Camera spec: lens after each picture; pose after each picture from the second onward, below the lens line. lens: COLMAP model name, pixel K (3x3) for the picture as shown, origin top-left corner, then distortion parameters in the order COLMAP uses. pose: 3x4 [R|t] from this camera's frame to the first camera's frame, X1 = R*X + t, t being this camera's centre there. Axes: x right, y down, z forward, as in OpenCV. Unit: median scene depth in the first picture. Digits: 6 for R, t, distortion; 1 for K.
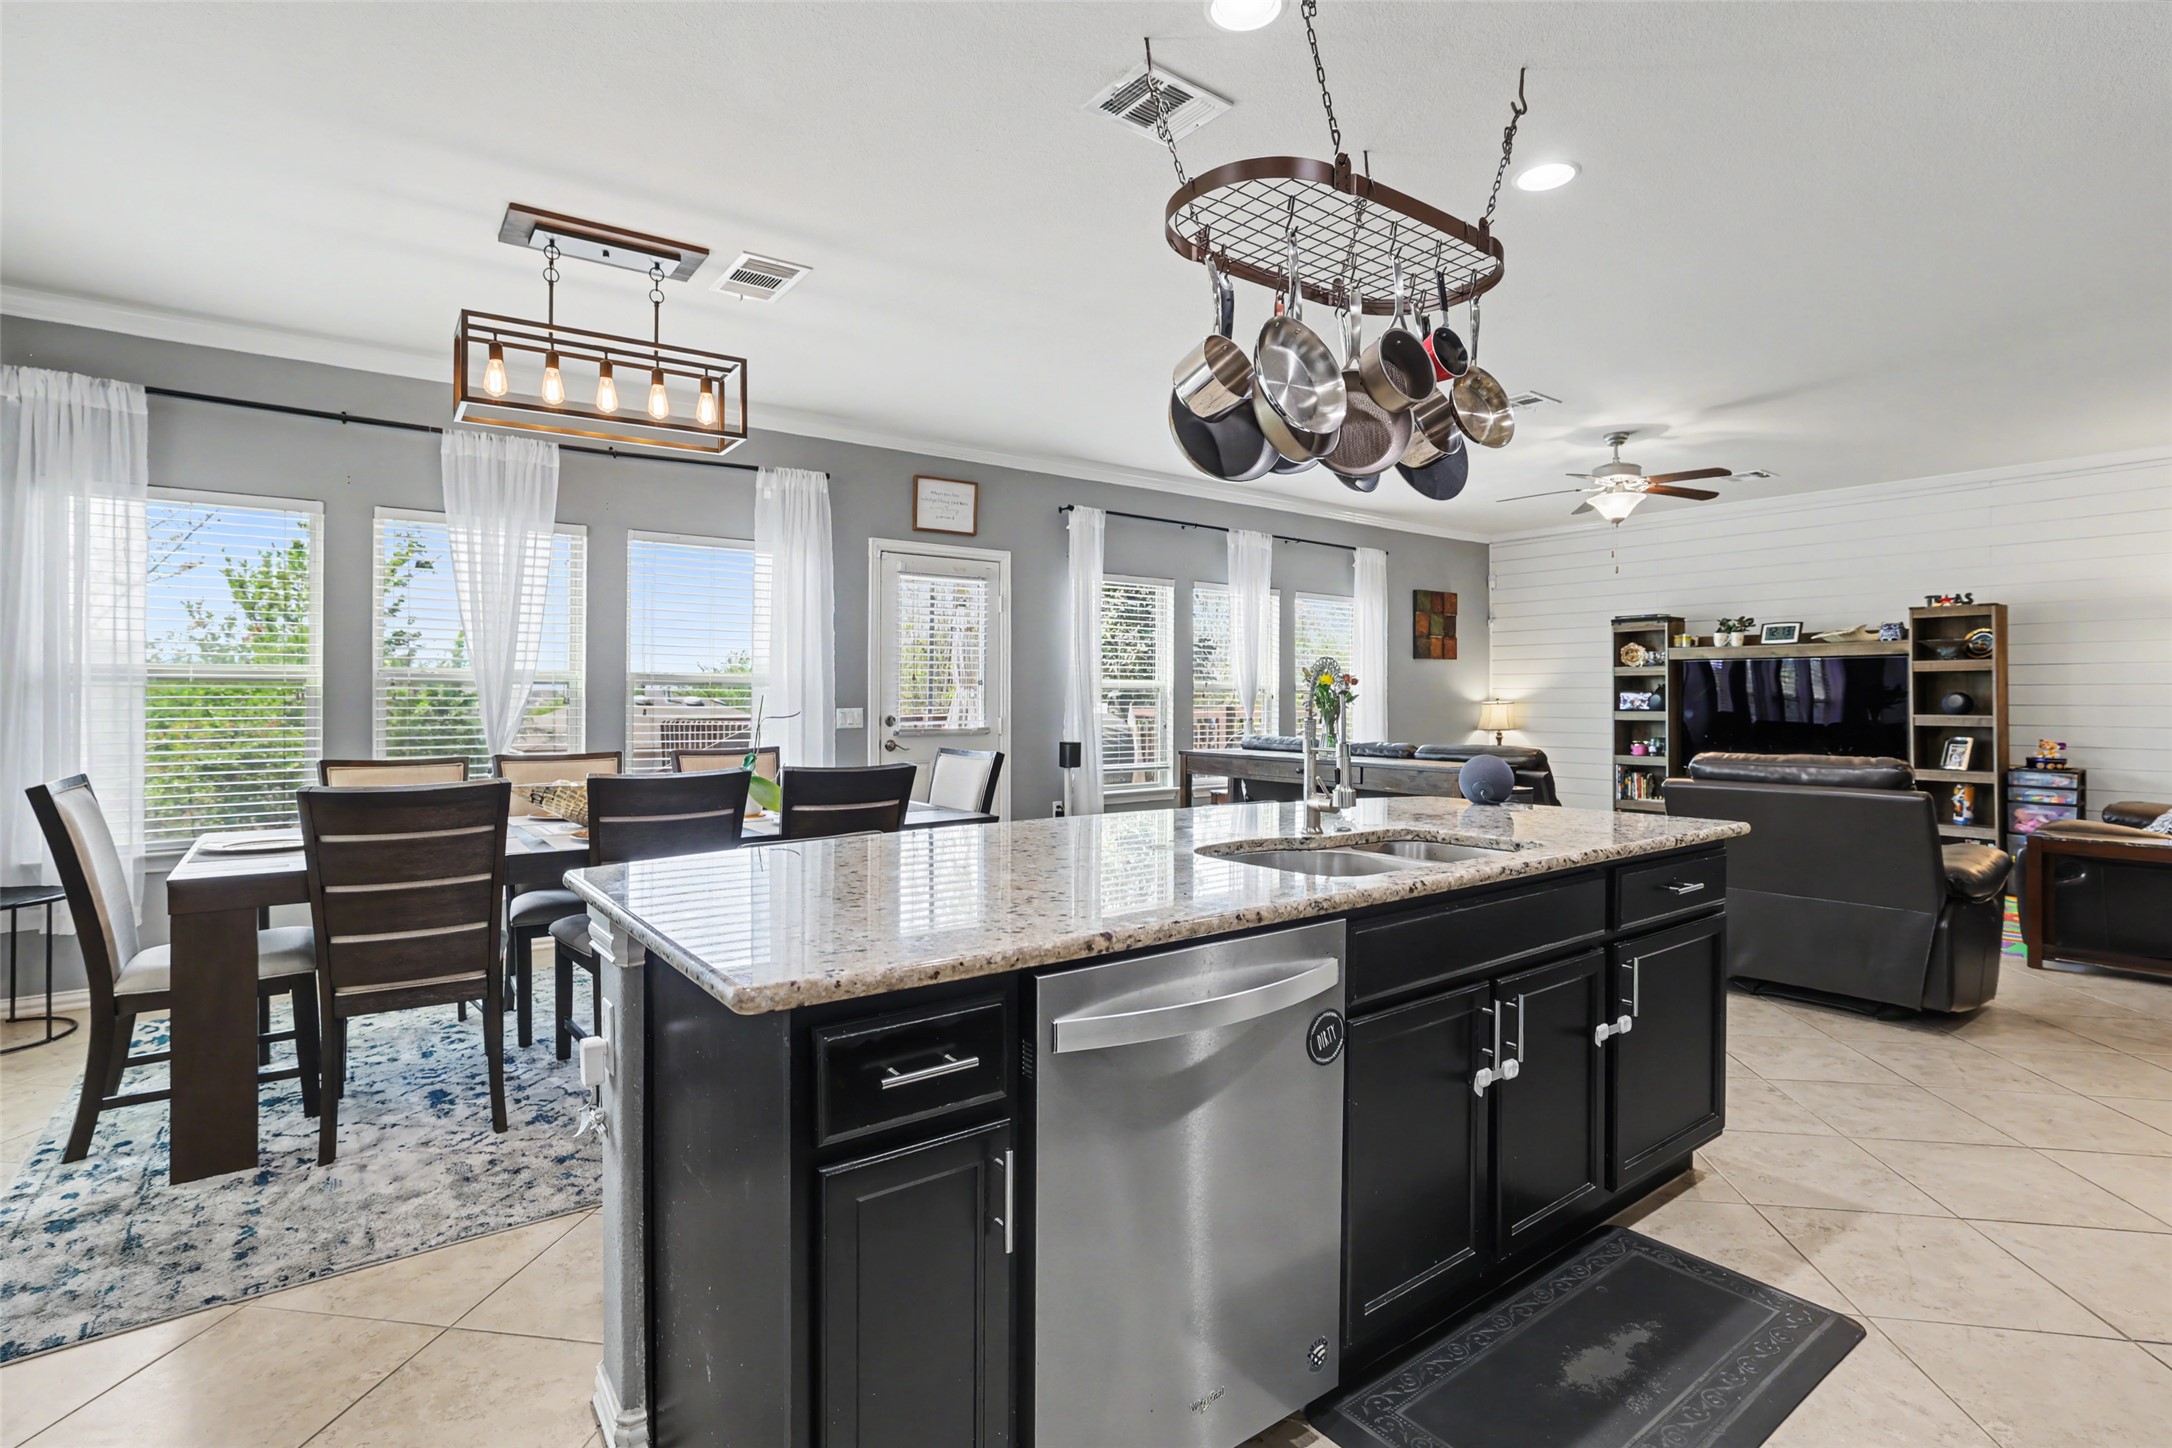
lens RADIAL K [[1049.8, 0, 1077.1], [0, 1049.8, 695.9], [0, 0, 1]] dist [-0.033405, 0.018131]
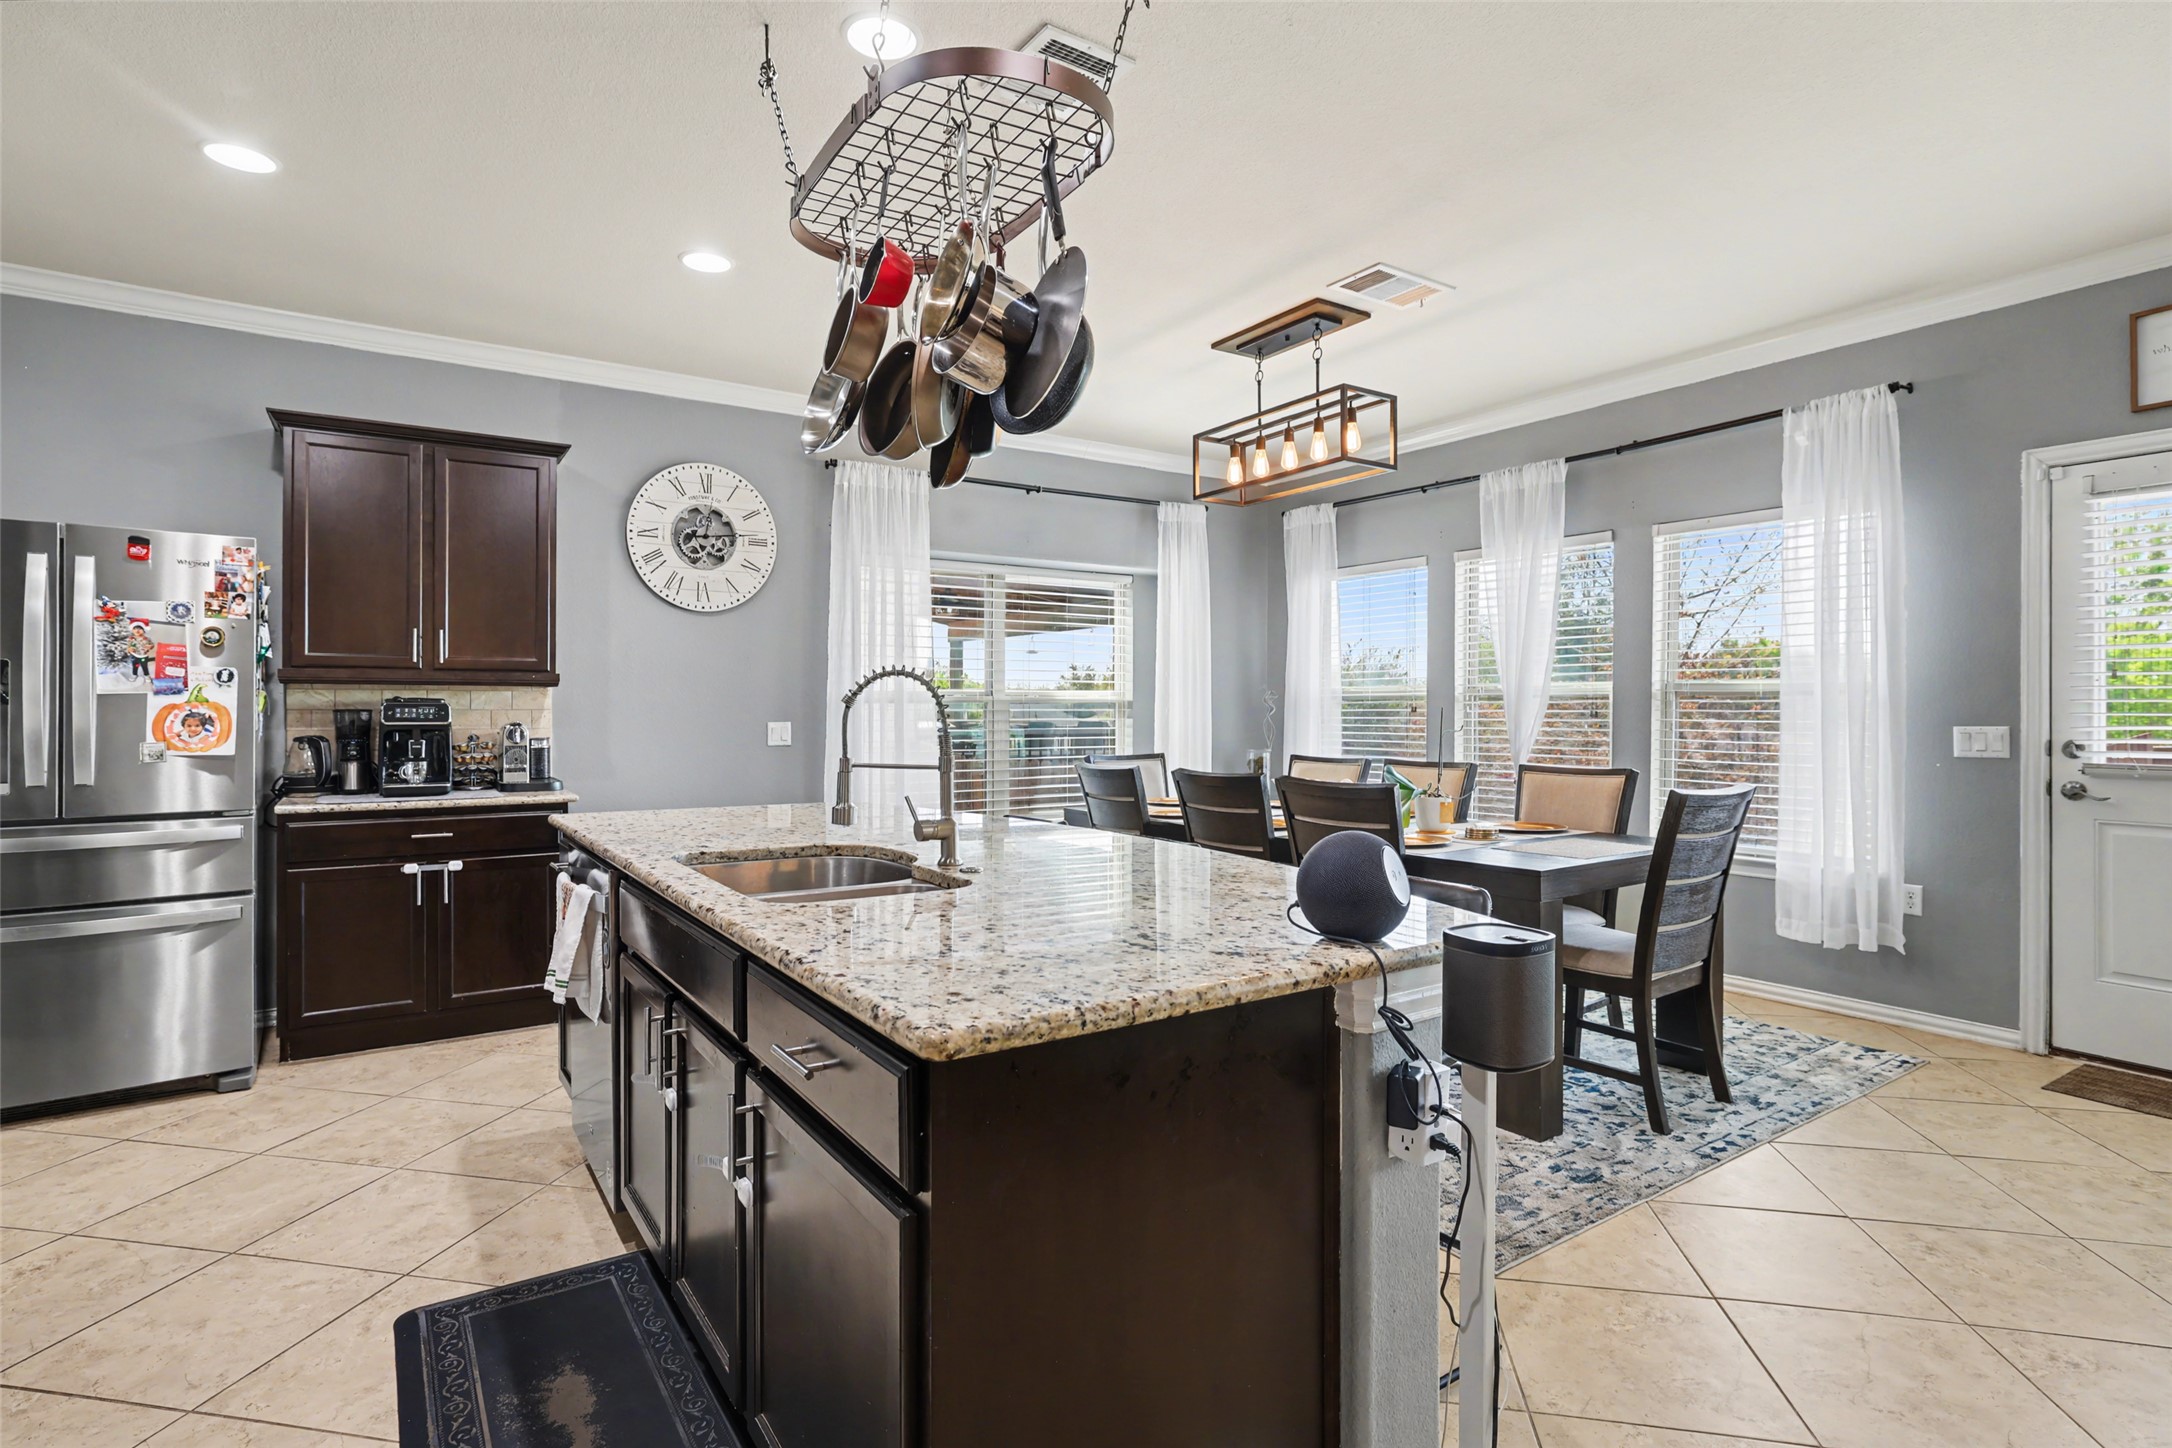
lens RADIAL K [[1084.8, 0, 1078.7], [0, 1084.8, 708.2], [0, 0, 1]] dist [-0.046621, 0.028230]
pose [[-0.049413, -0.002800, -0.998774, 0.417913], [0.001864, 0.999994, -0.002896, 0.001201], [0.998777, -0.002005, -0.049408, 0.430741]]
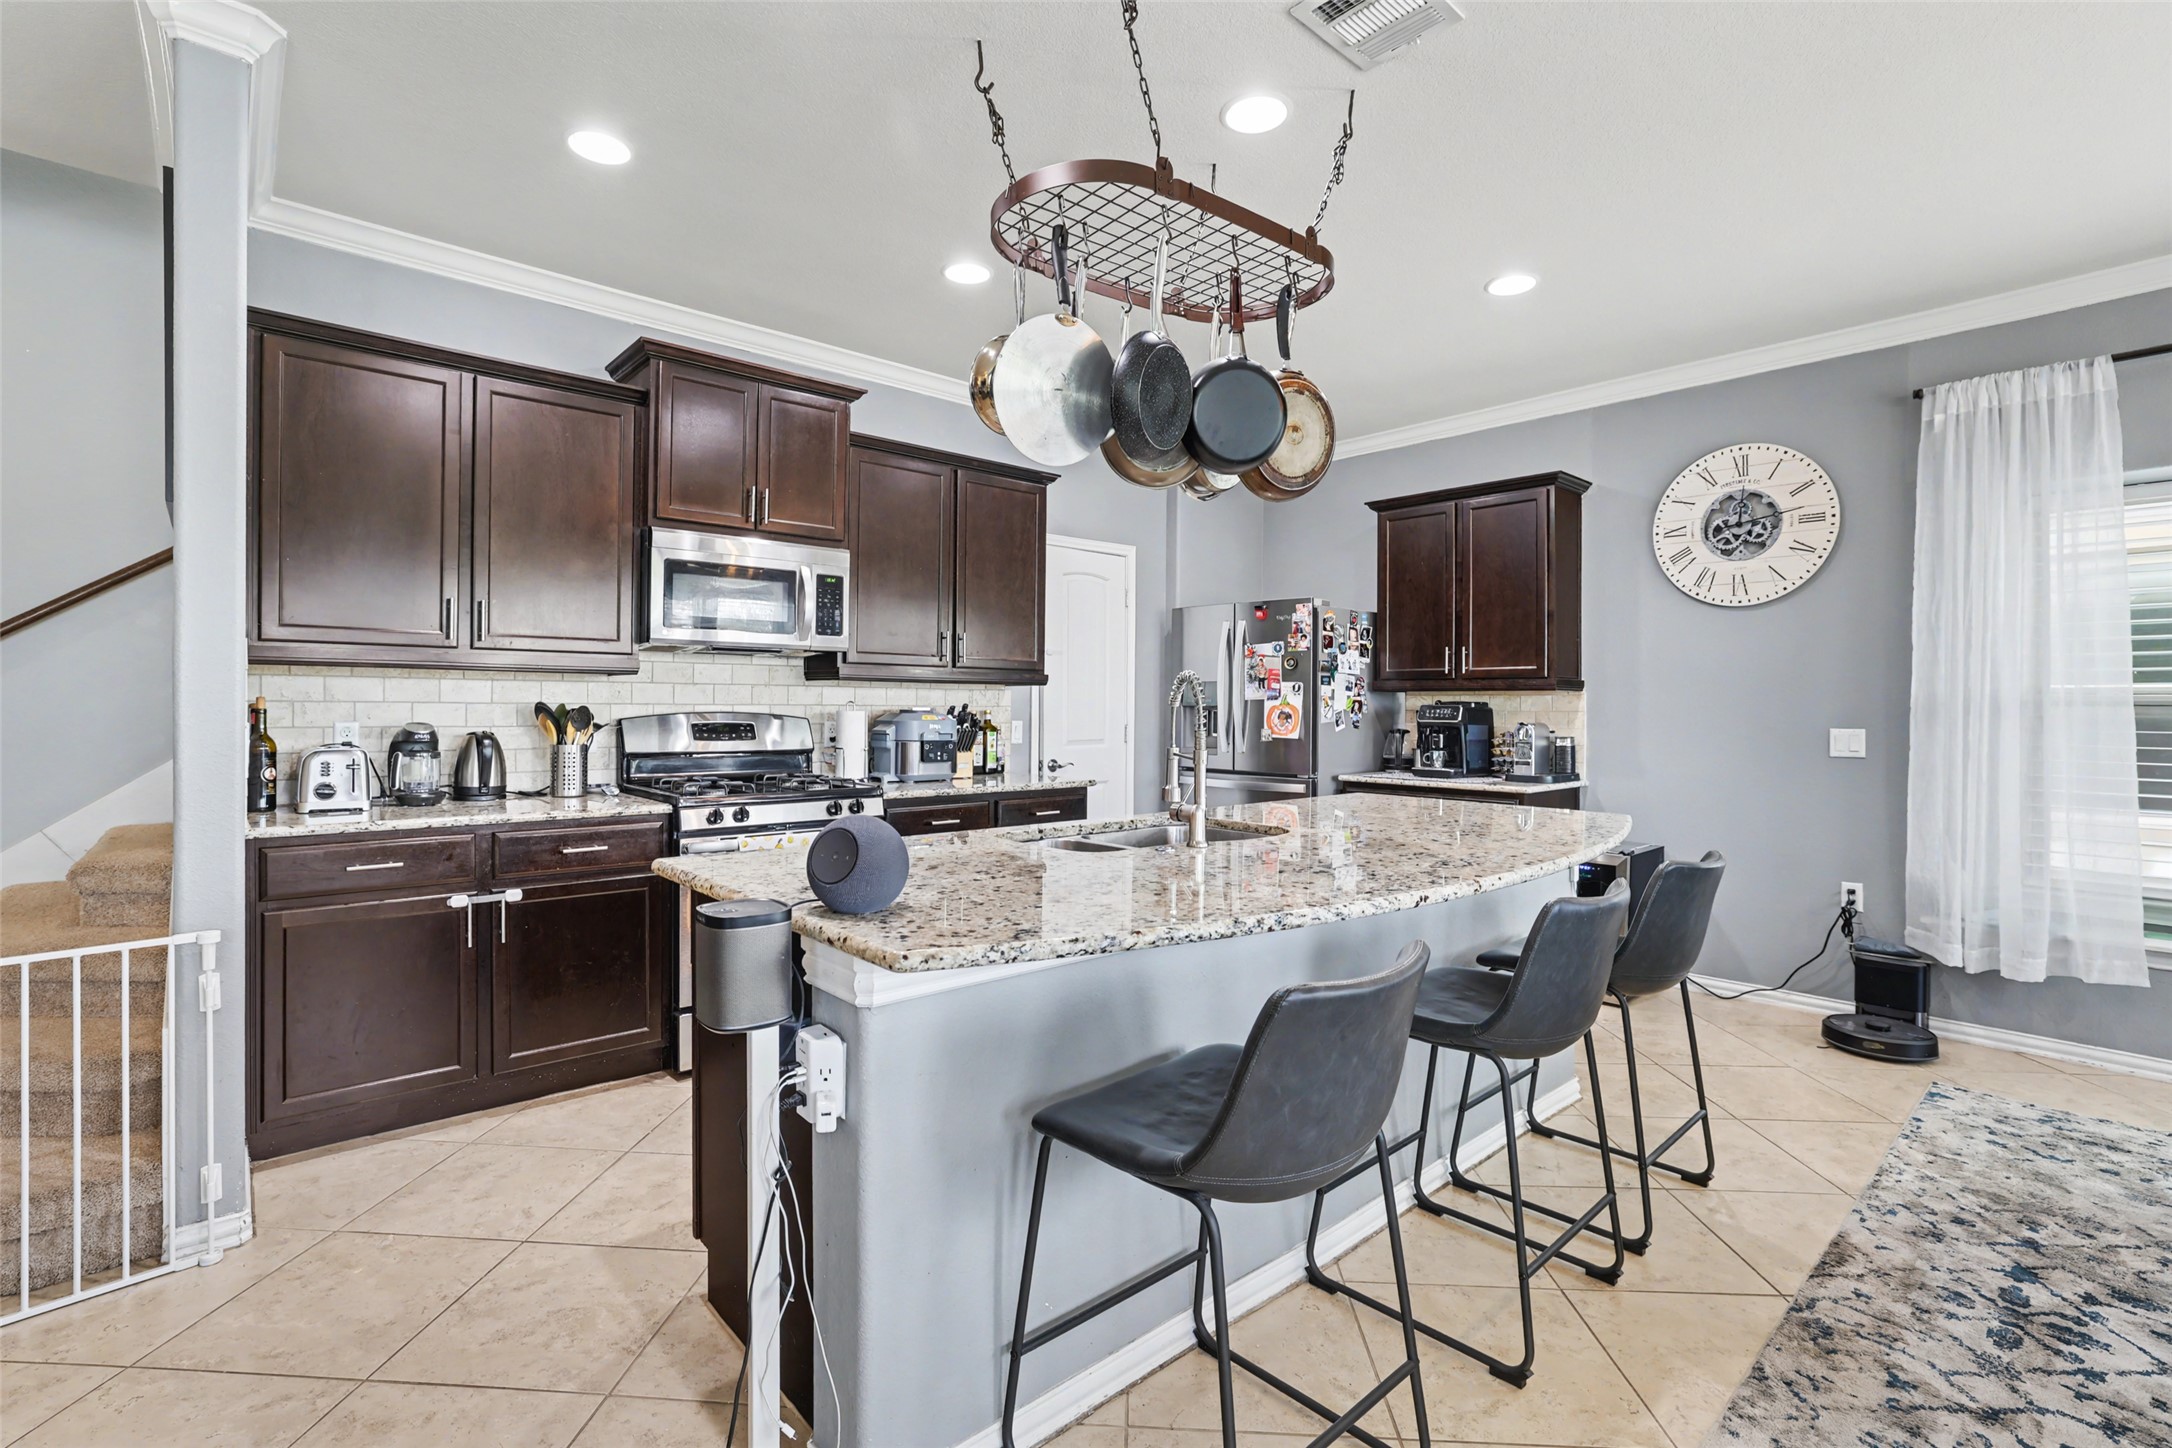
lens RADIAL K [[983.9, 0, 1074.3], [0, 983.9, 707.8], [0, 0, 1]] dist [-0.052717, 0.021397]
pose [[-0.996455, -0.008969, -0.083643, 0.155120], [-0.008819, 0.999959, -0.002168, 0.001381], [0.083659, -0.001422, -0.996493, 0.711938]]
